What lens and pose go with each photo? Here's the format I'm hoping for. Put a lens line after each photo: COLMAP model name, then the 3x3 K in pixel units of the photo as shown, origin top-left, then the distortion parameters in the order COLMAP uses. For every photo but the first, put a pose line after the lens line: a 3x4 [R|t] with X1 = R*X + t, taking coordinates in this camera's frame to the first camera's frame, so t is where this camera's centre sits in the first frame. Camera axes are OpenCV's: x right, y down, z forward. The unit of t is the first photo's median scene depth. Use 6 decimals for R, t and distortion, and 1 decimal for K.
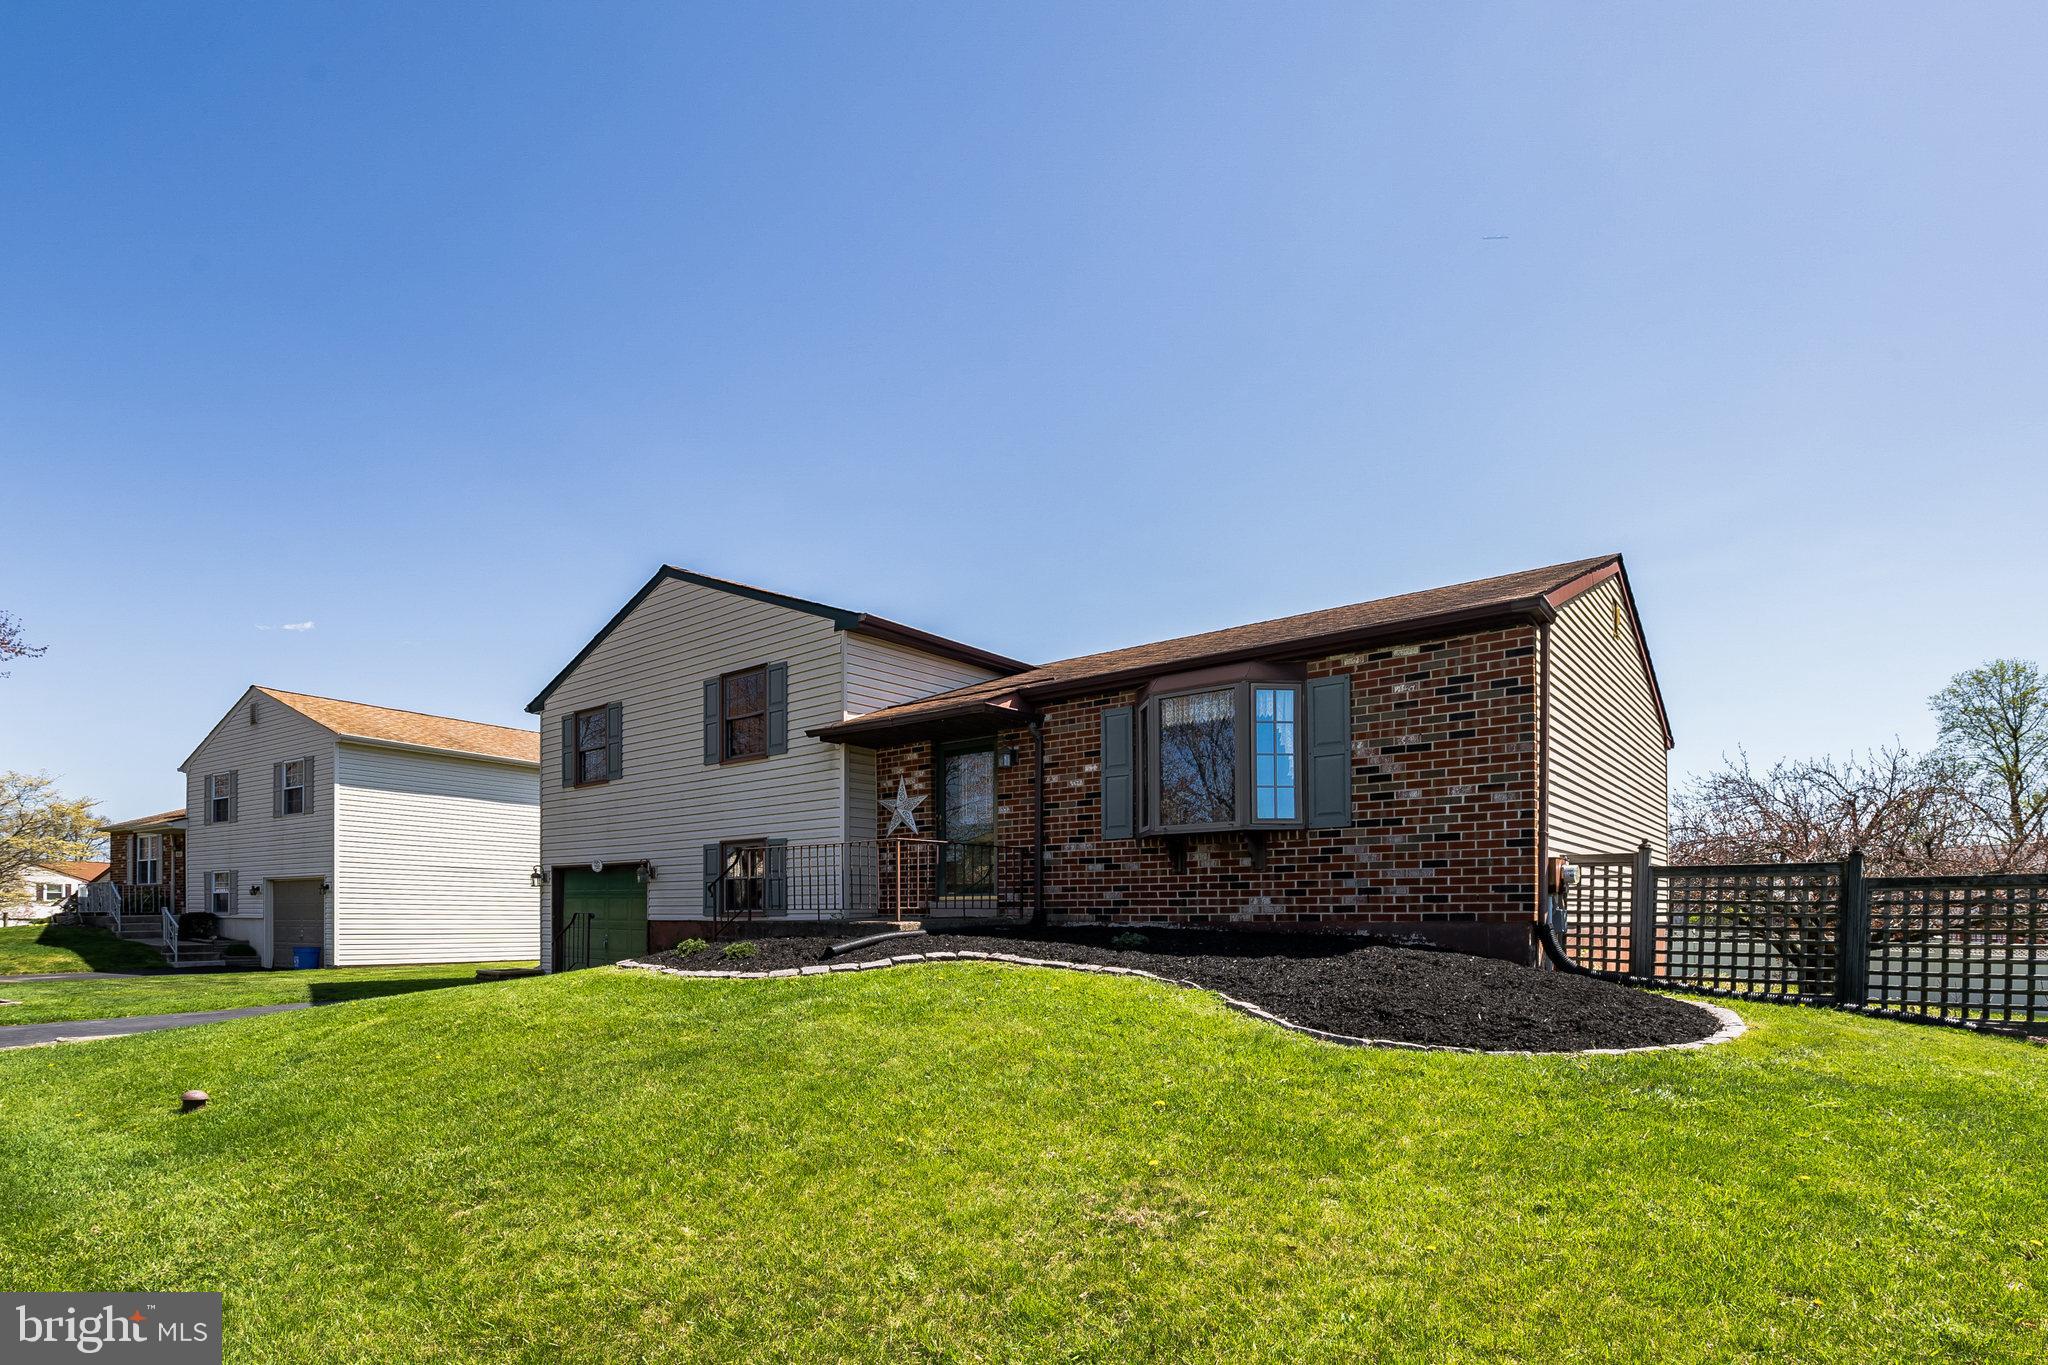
lens RADIAL K [[939.1, 0, 1026.5], [0, 939.1, 703.9], [0, 0, 1]] dist [-0.001928, 0.000078]
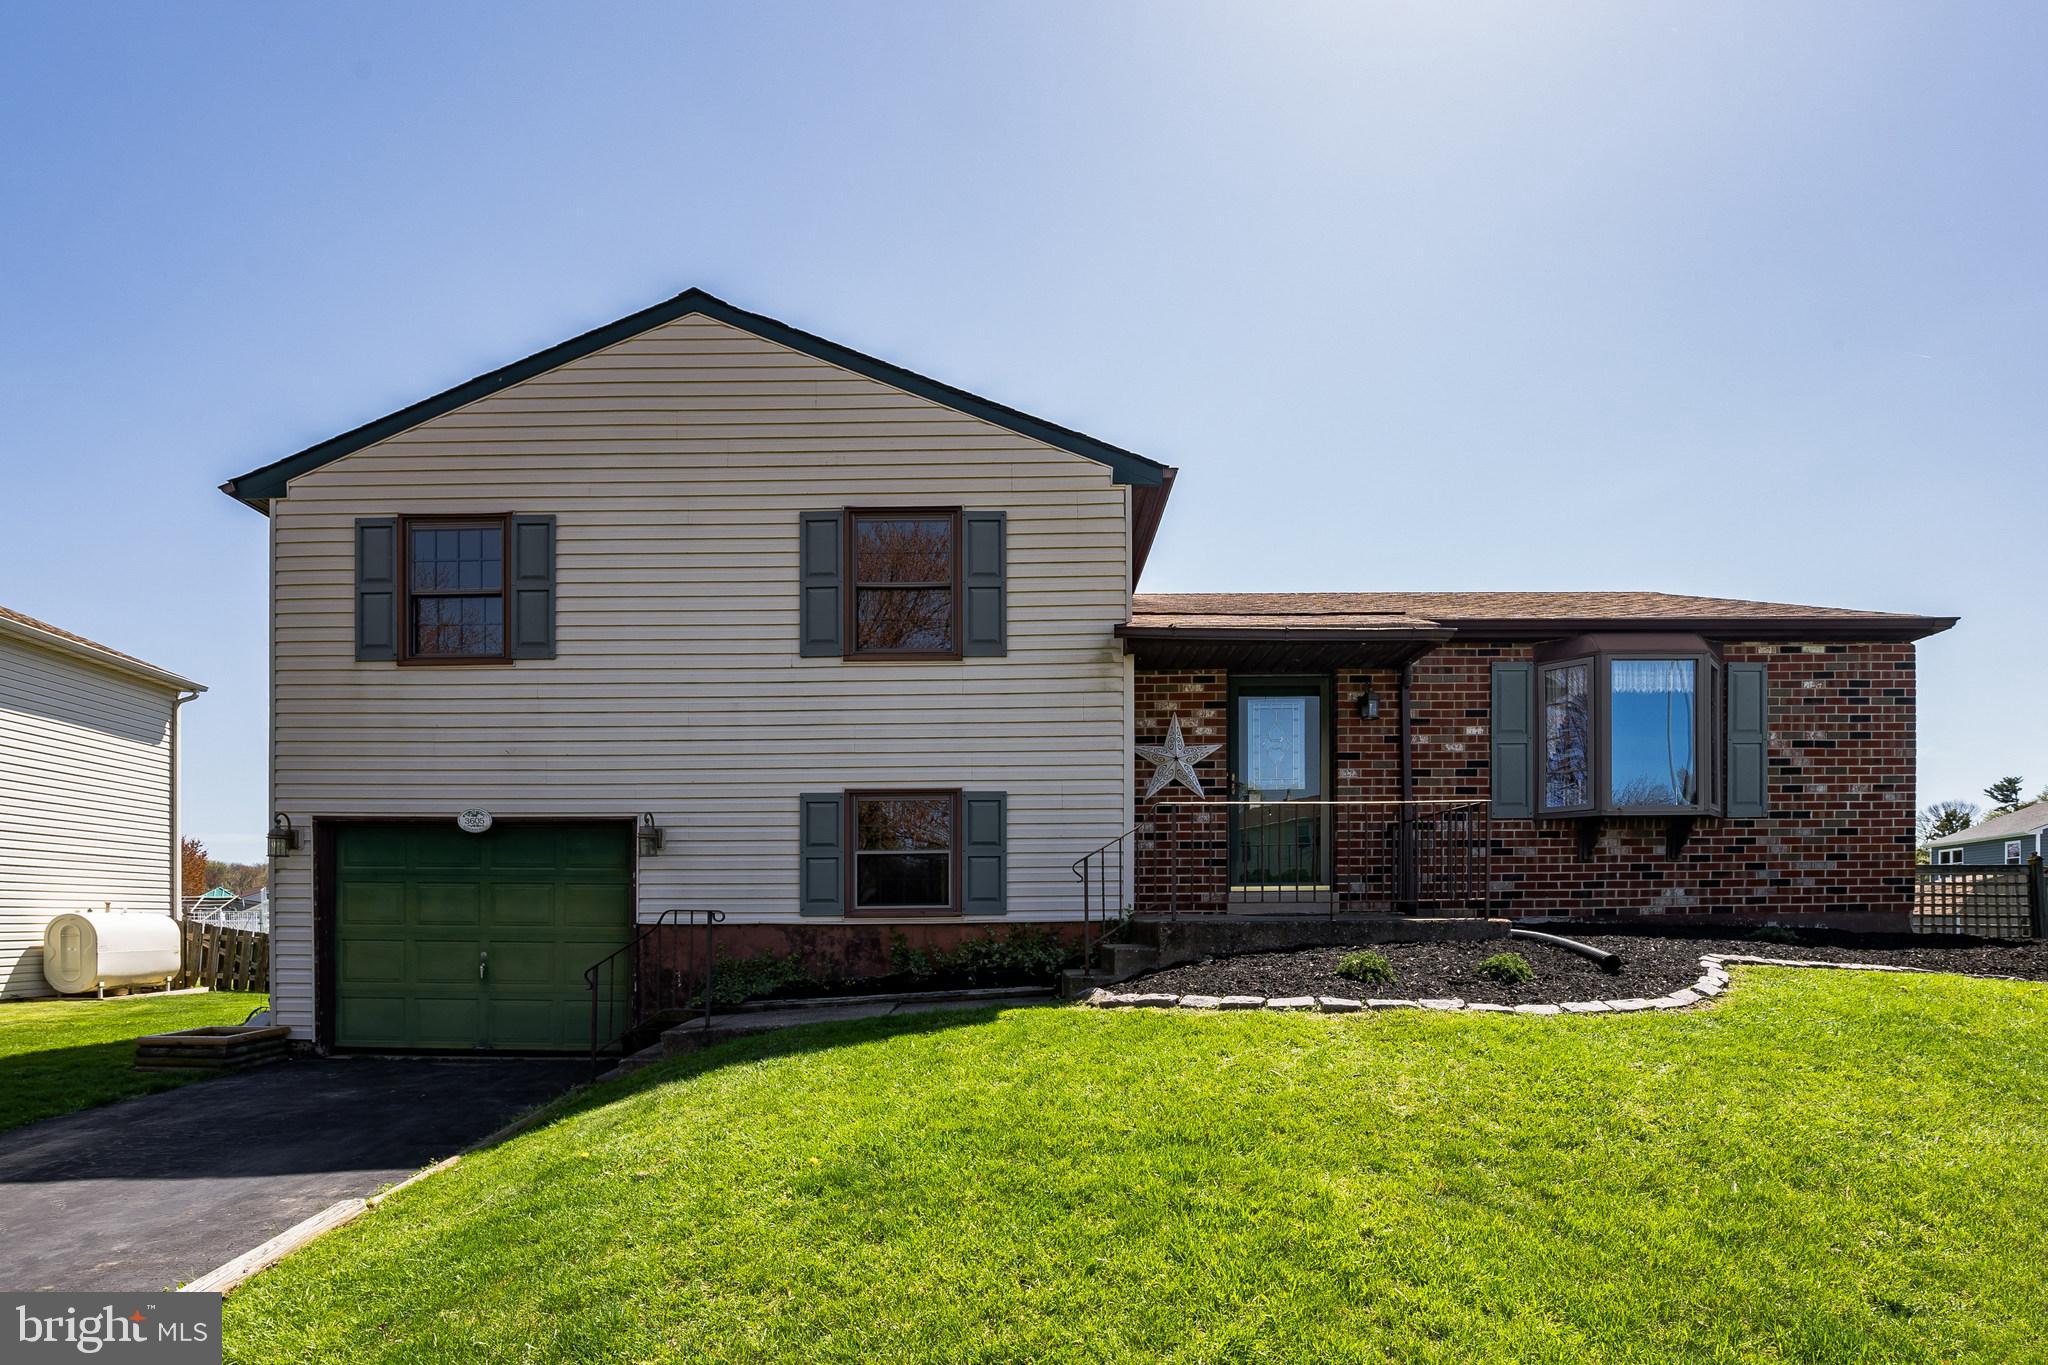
lens RADIAL K [[978.6, 0, 1022.3], [0, 978.6, 740.0], [0, 0, 1]] dist [-0.018283, 0.001311]
pose [[0.796451, 0.102684, 0.595921, -0.796084], [-0.126517, 0.991963, -0.001836, 0.135680], [-0.591320, -0.073932, 0.803041, 0.588175]]
